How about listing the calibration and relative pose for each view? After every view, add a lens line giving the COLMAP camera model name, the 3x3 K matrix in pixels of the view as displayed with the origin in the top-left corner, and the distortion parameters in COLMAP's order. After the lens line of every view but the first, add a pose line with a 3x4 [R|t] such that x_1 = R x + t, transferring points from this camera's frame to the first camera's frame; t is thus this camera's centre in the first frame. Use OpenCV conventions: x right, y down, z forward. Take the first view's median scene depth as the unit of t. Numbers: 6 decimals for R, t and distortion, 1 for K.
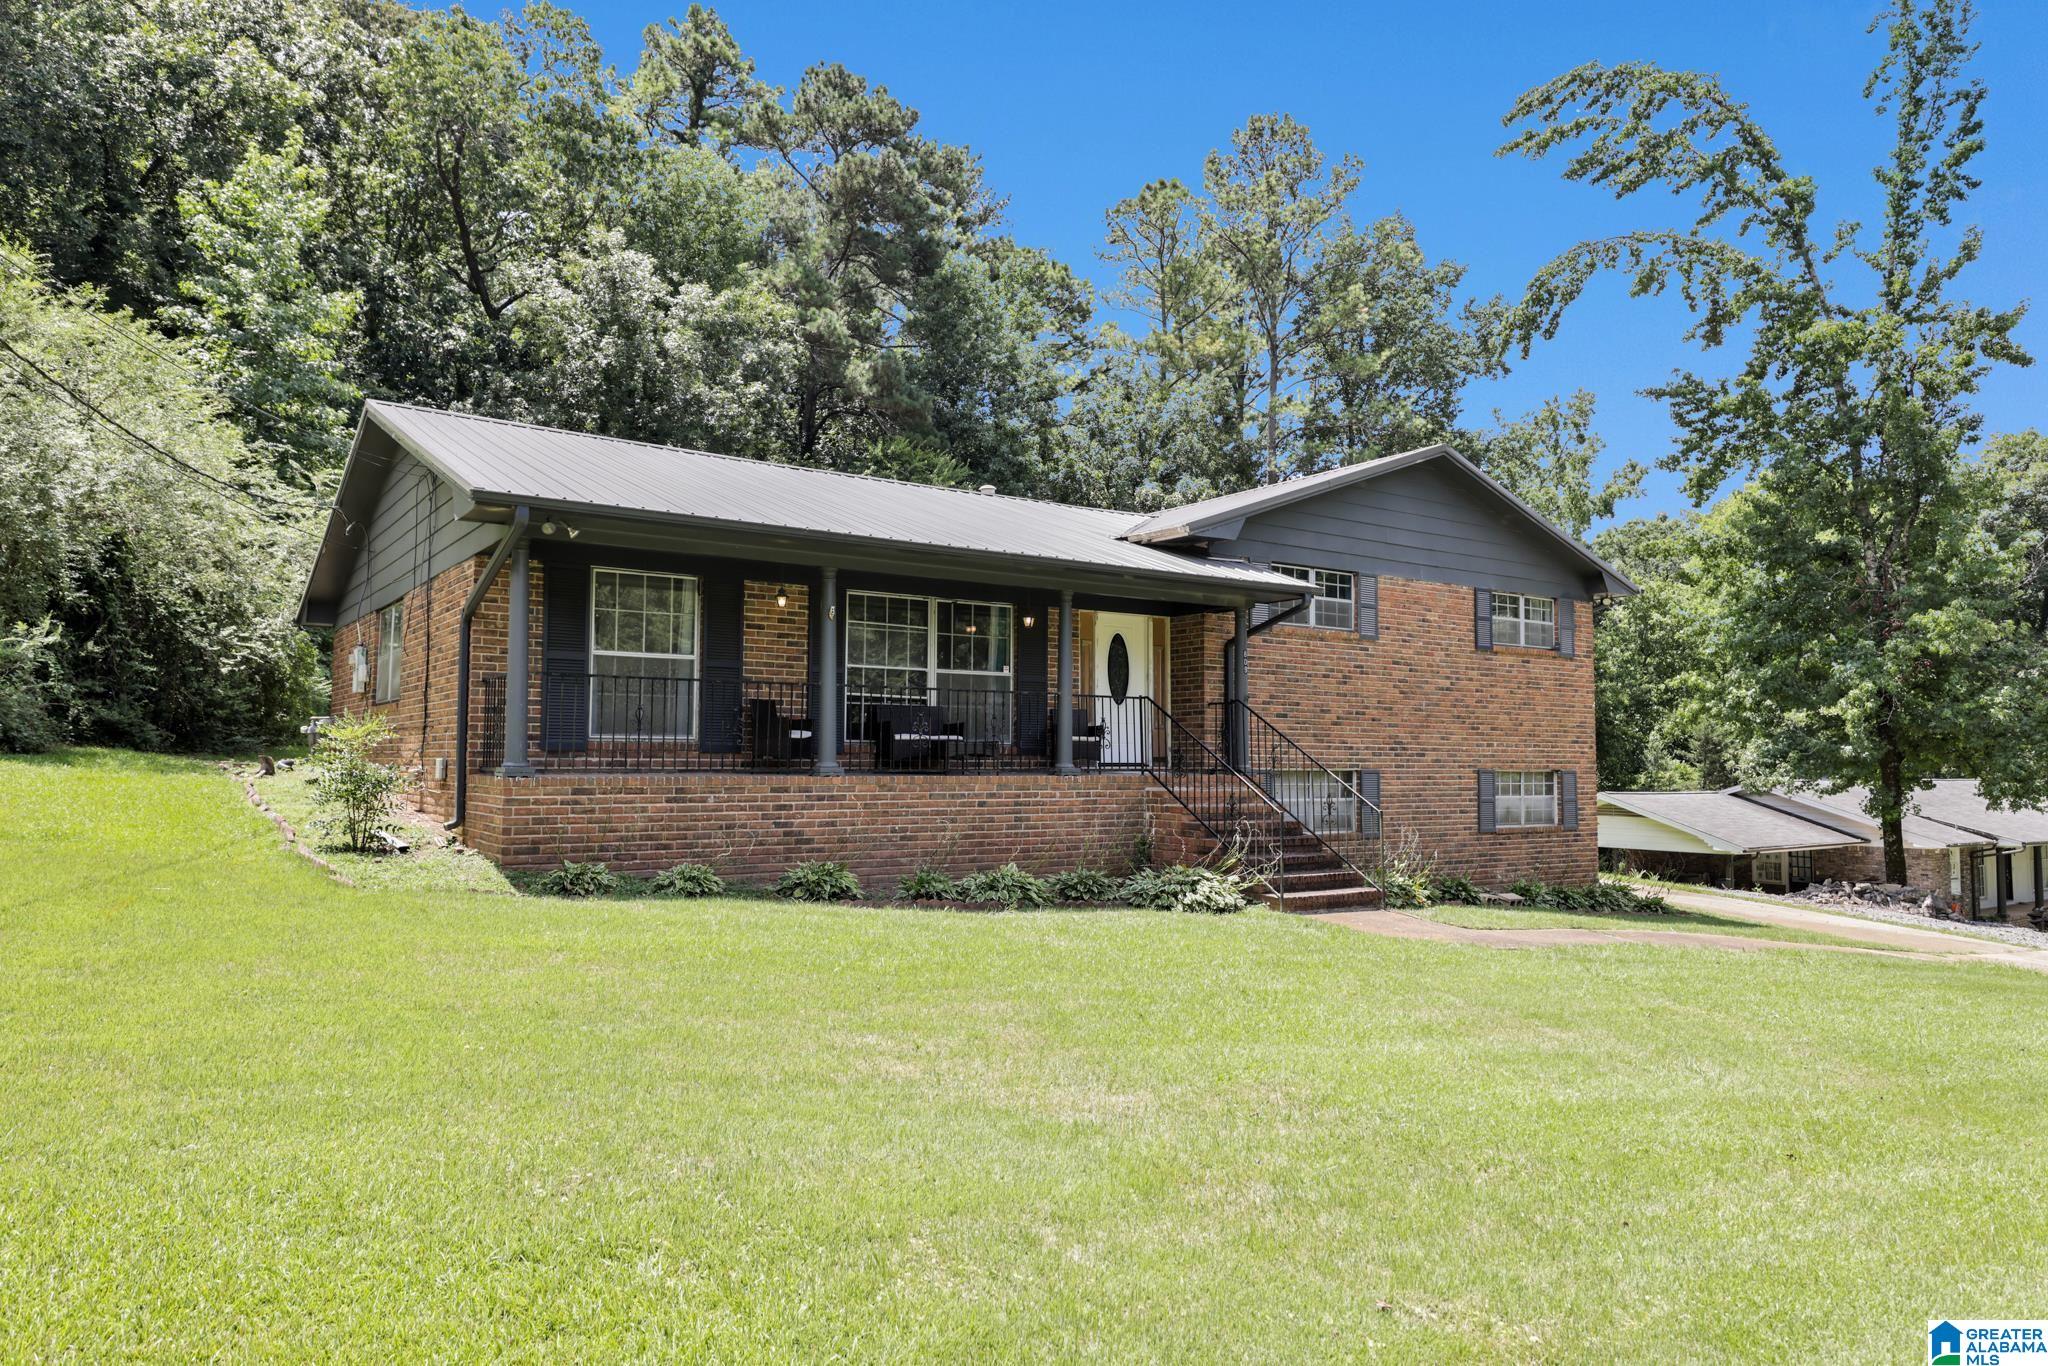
lens RADIAL K [[1328.0, 0, 1024.0], [0, 1328.0, 683.0], [0, 0, 1]] dist [0.010014, 0.003653]
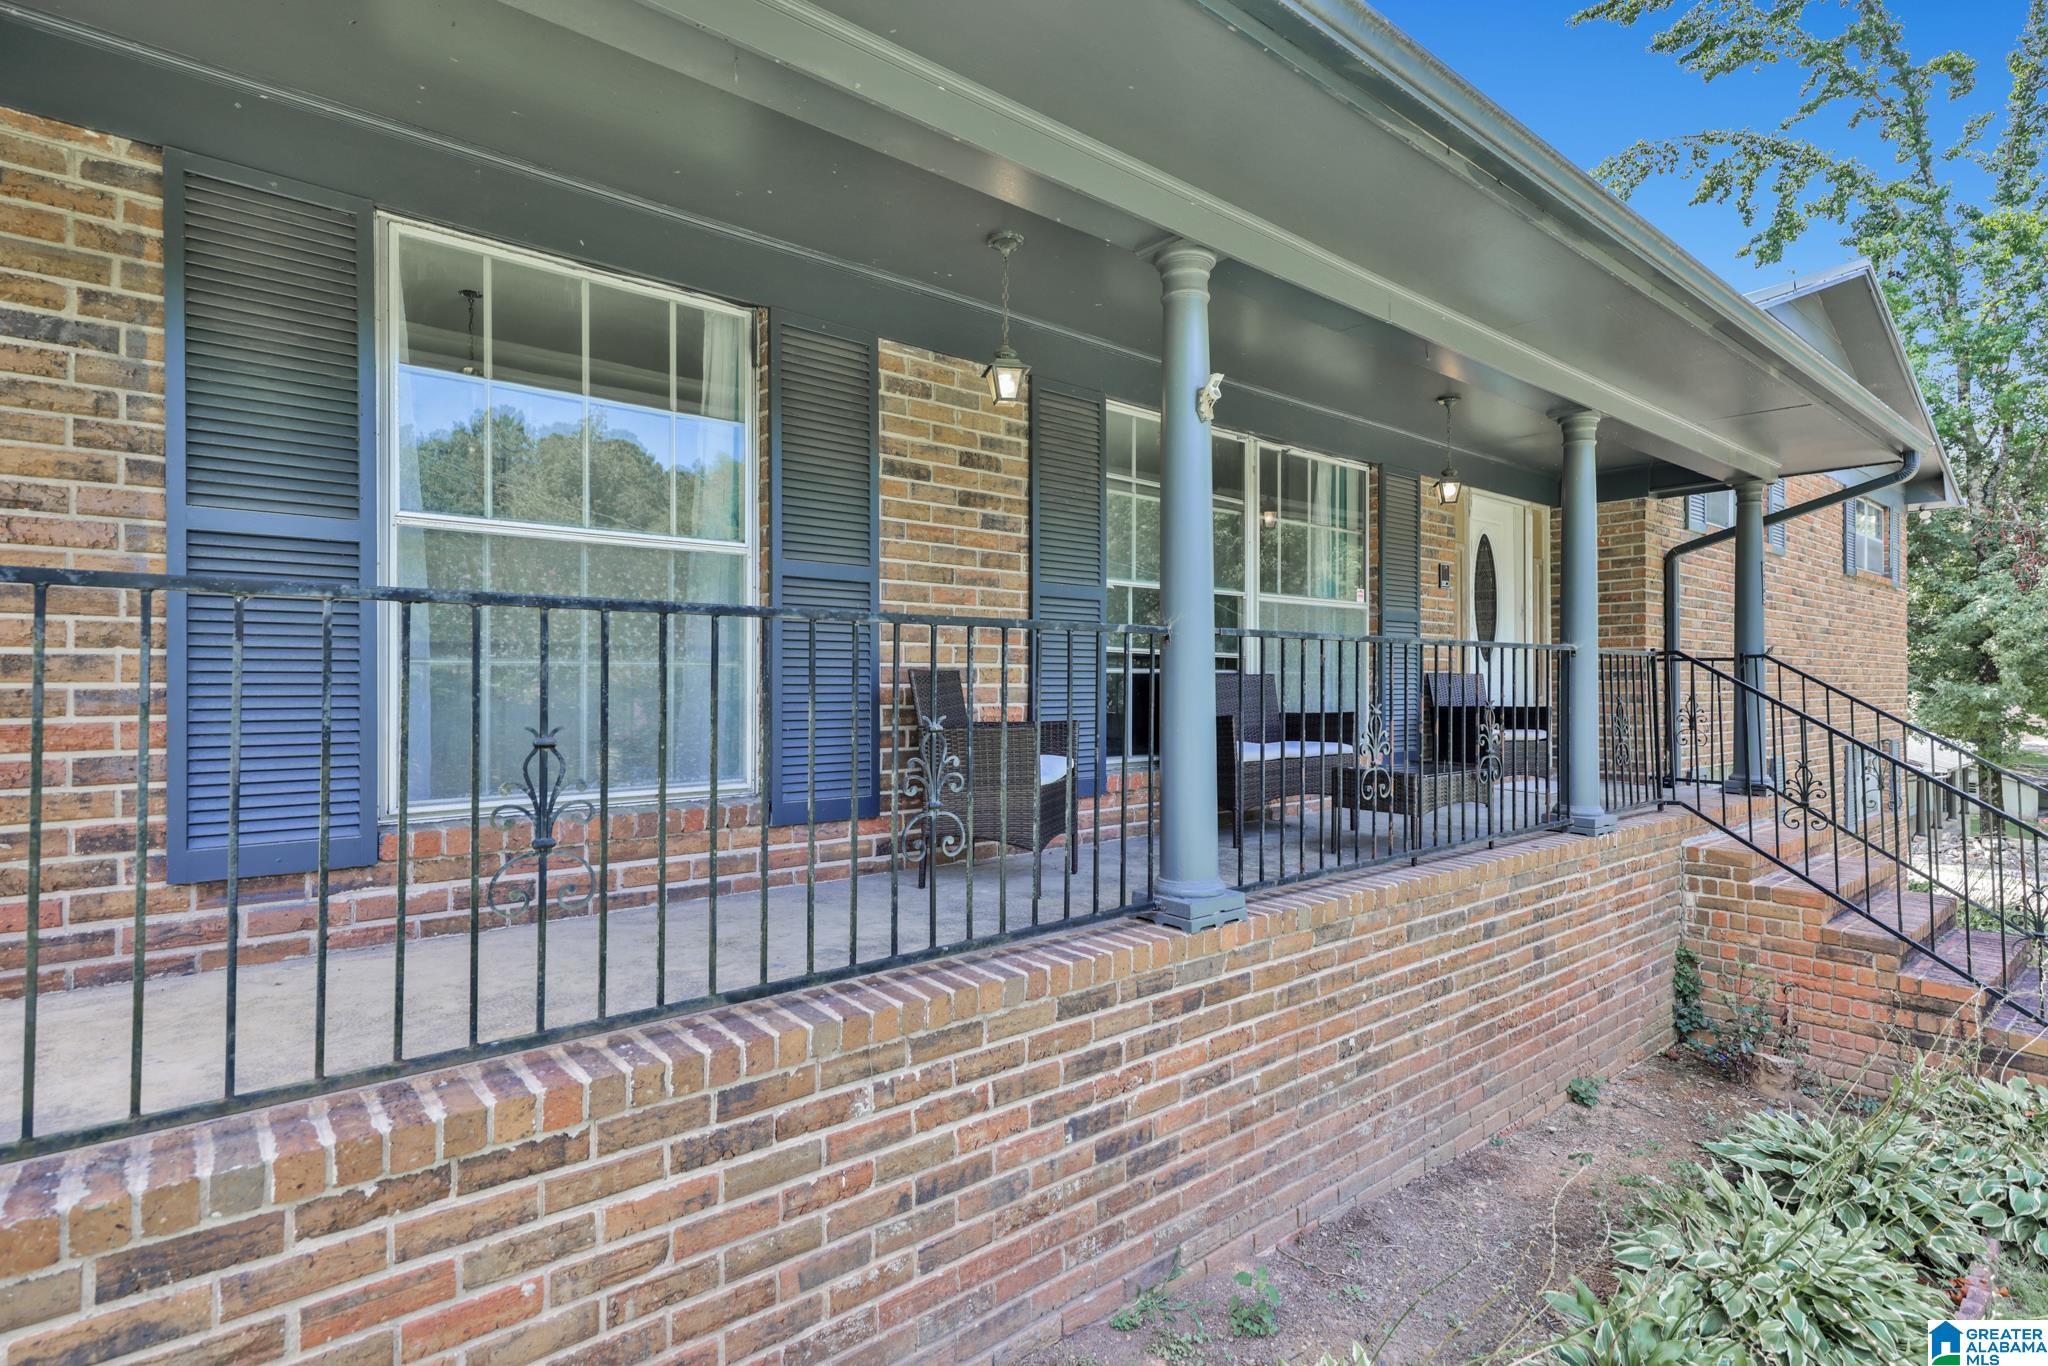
lens RADIAL K [[1010.4, 0, 1024.0], [0, 1010.4, 683.0], [0, 0, 1]] dist [0.022534, -0.000198]
pose [[0.996075, -0.005702, 0.088331, -0.179396], [0.000363, 0.998178, 0.060344, -0.000477], [-0.088514, -0.060075, 0.994262, 0.658345]]
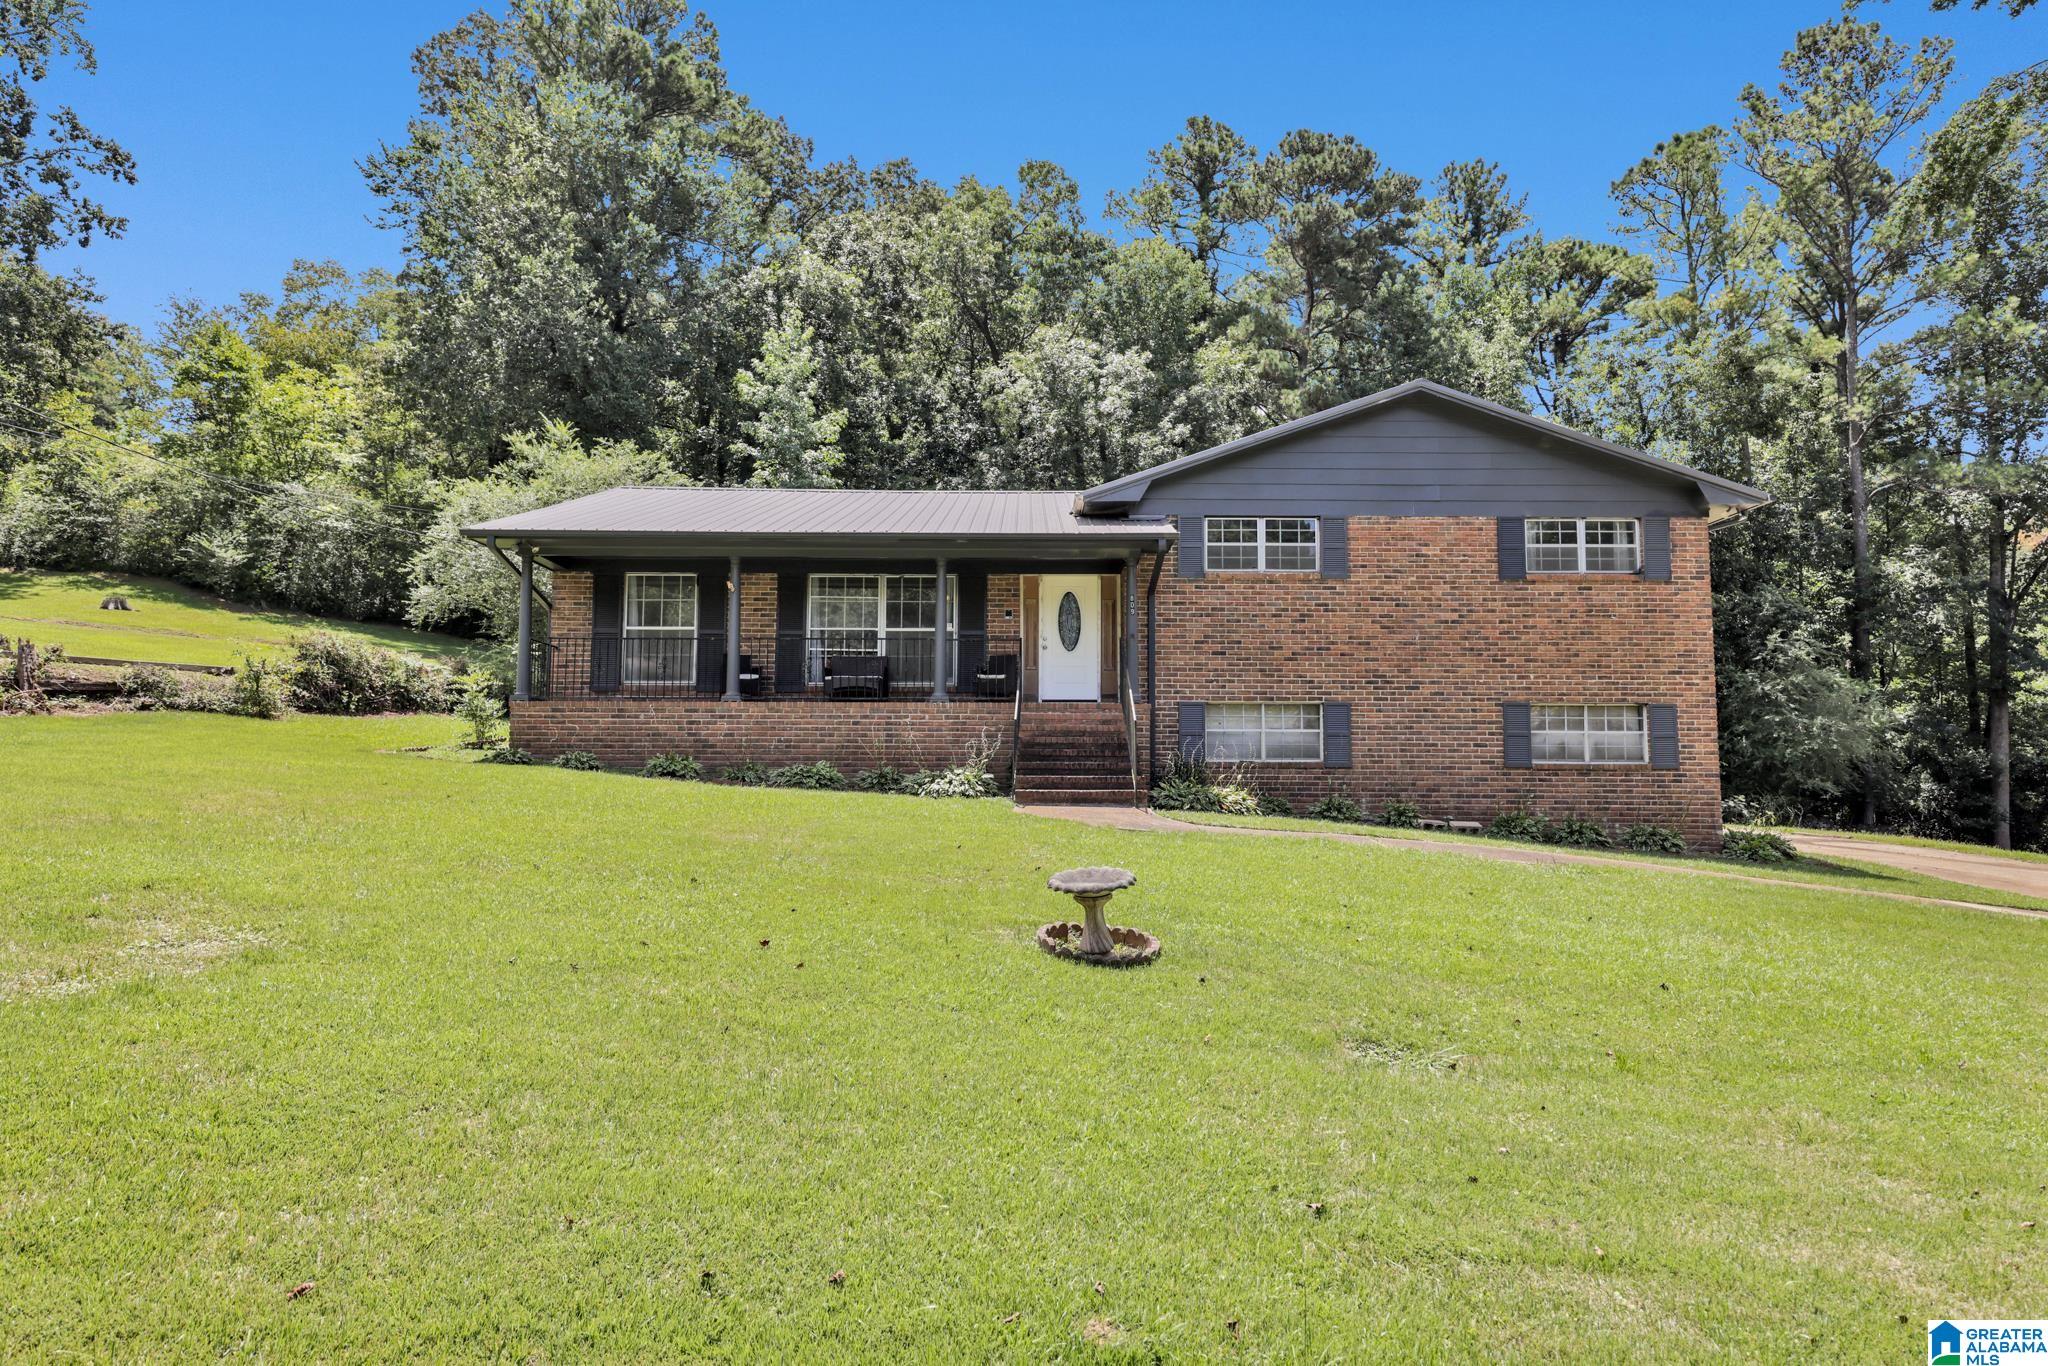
lens RADIAL K [[1203.8, 0, 1024.0], [0, 1203.8, 683.0], [0, 0, 1]] dist [0.011554, 0.000790]
pose [[0.821101, -0.047818, -0.568776, 0.730111], [0.035304, 0.998831, -0.033007, 0.088847], [0.569690, 0.007022, 0.821830, 0.095940]]
